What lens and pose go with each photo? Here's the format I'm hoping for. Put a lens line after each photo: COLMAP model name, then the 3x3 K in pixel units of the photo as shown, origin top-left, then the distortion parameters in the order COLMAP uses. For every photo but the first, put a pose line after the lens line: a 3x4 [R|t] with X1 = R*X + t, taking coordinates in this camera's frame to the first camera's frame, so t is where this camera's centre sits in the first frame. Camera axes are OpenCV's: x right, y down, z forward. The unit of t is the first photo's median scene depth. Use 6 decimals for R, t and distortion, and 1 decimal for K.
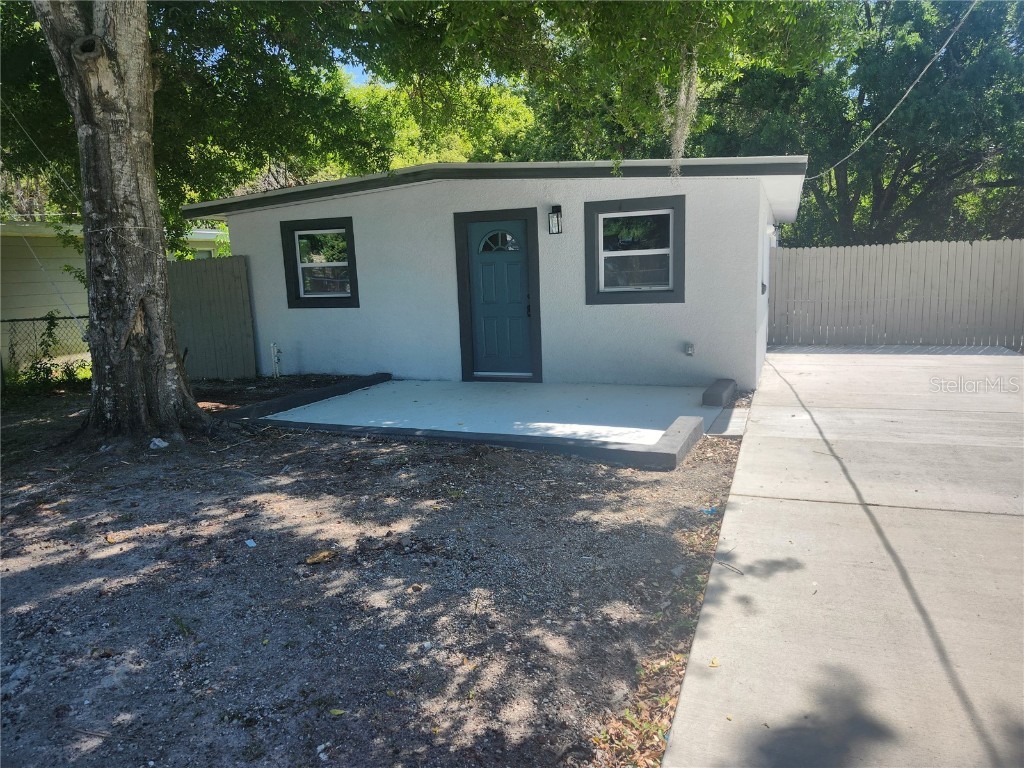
lens RADIAL K [[710.5, 0, 519.7], [0, 710.5, 374.1], [0, 0, 1]] dist [0.063549, -0.067172]
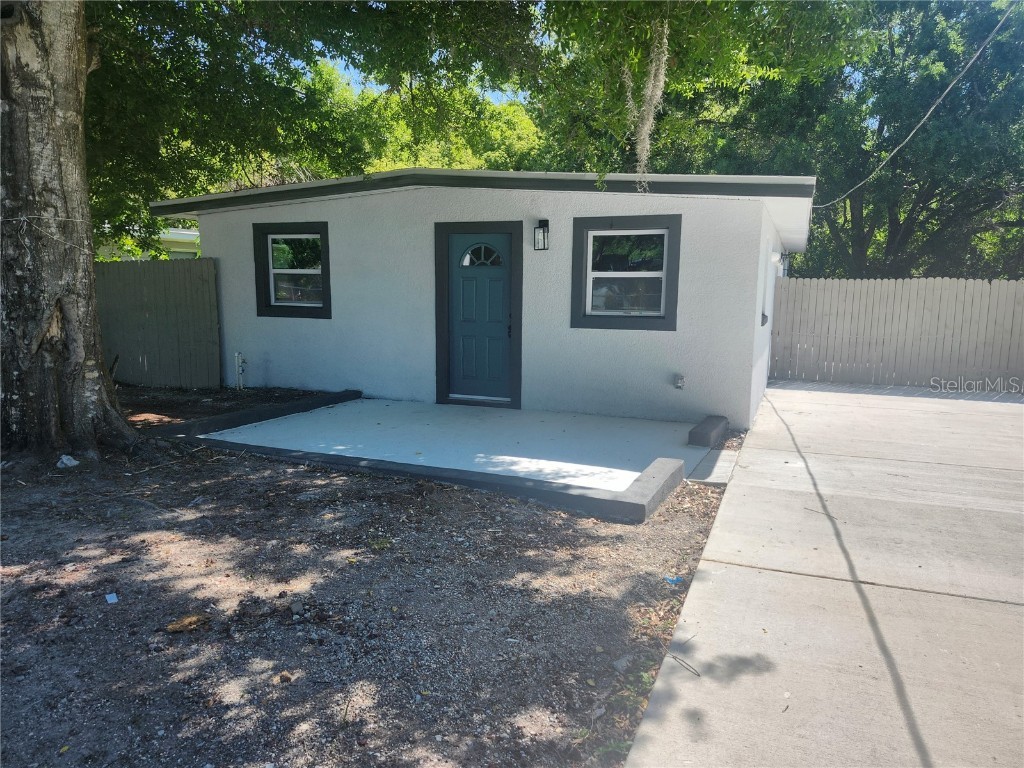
lens RADIAL K [[710.5, 0, 523.9], [0, 710.5, 383.5], [0, 0, 1]] dist [0.063549, -0.067172]
pose [[0.998801, 0.048541, -0.006276, 0.045465], [-0.048616, 0.998740, -0.012408, -0.011908], [0.005666, 0.012698, 0.999903, 0.083268]]
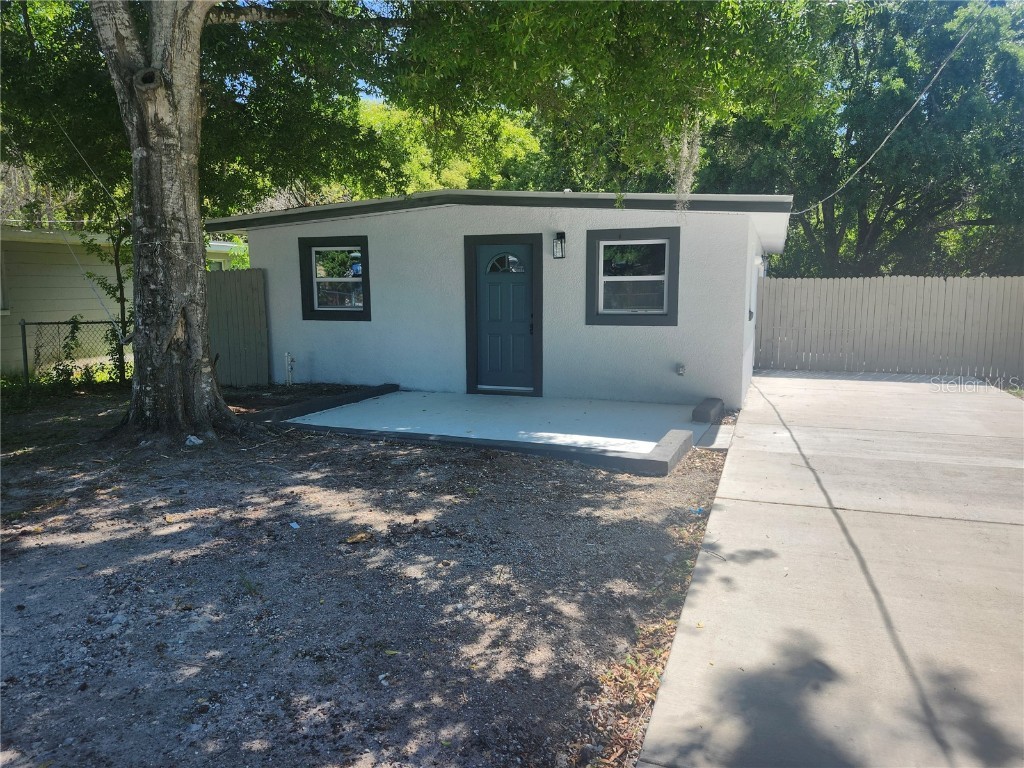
lens RADIAL K [[710.5, 0, 522.2], [0, 710.5, 373.9], [0, 0, 1]] dist [0.063549, -0.067172]
pose [[0.999376, 0.030242, 0.018234, -0.021267], [-0.029755, 0.999207, -0.026455, 0.007515], [-0.019019, 0.025896, 0.999484, -0.071068]]
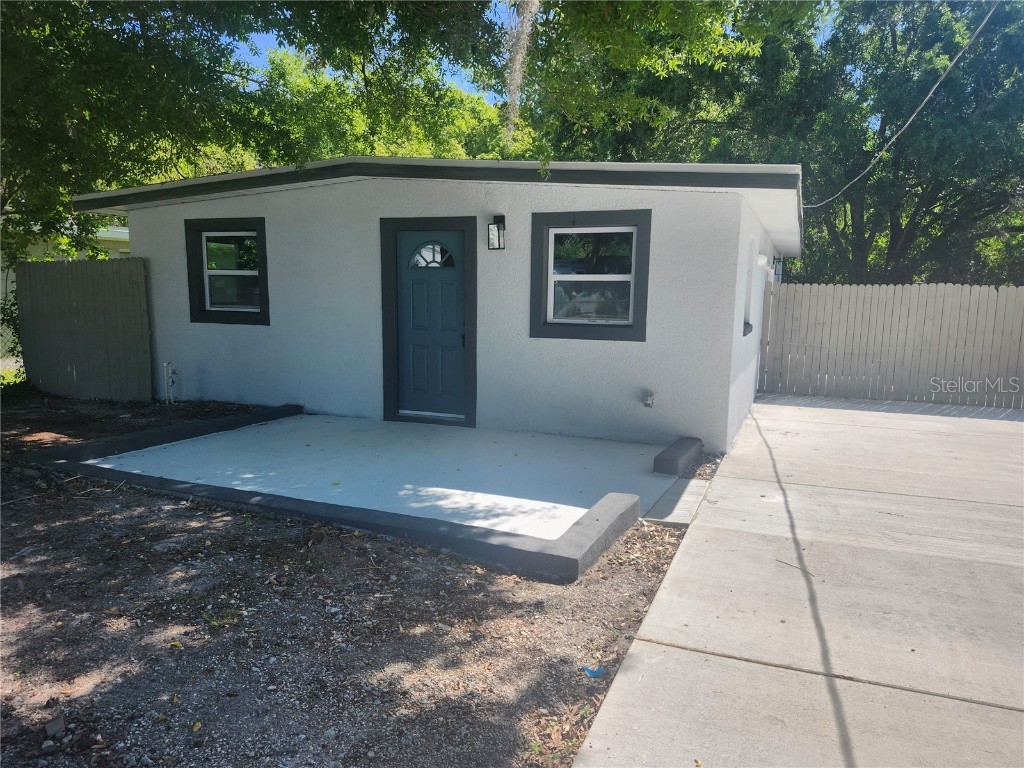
lens RADIAL K [[710.5, 0, 528.3], [0, 710.5, 392.7], [0, 0, 1]] dist [0.063549, -0.067172]
pose [[0.998590, 0.052938, -0.004075, 0.107759], [-0.052967, 0.998569, -0.007432, -0.029578], [0.003676, 0.007637, 0.999964, 0.191806]]
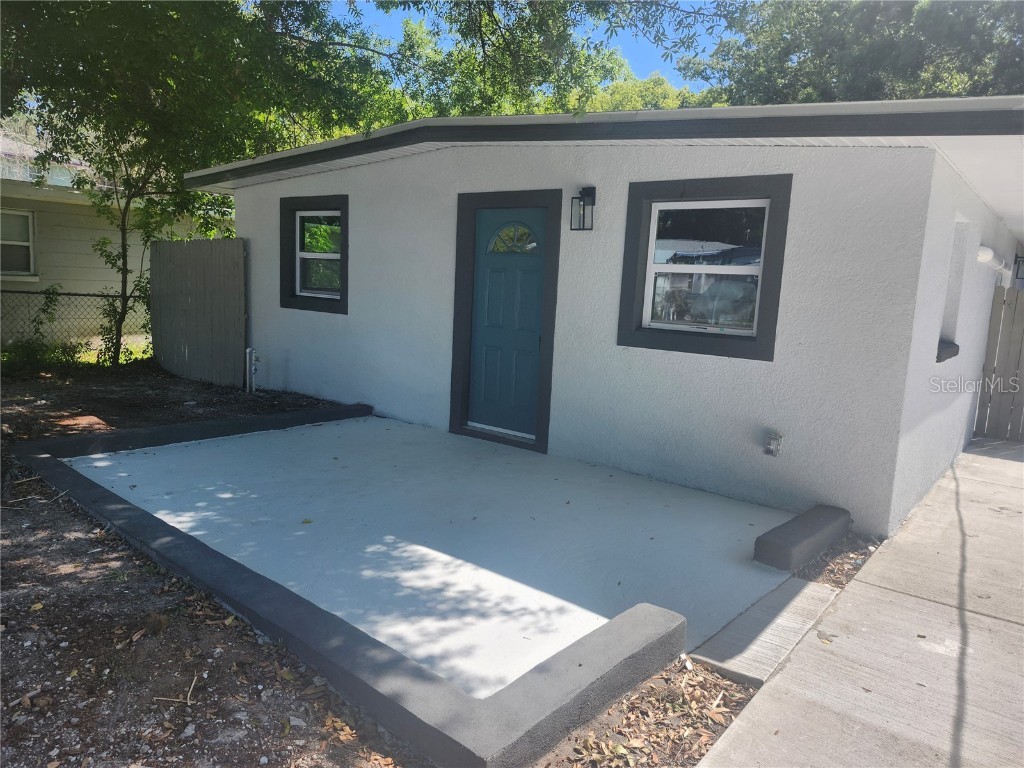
lens RADIAL K [[710.5, 0, 516.8], [0, 710.5, 371.9], [0, 0, 1]] dist [0.063549, -0.067172]
pose [[0.949399, 0.122464, -0.289212, 0.211721], [-0.128980, 0.991641, -0.003503, -0.065691], [0.286365, 0.040629, 0.957259, 0.403966]]
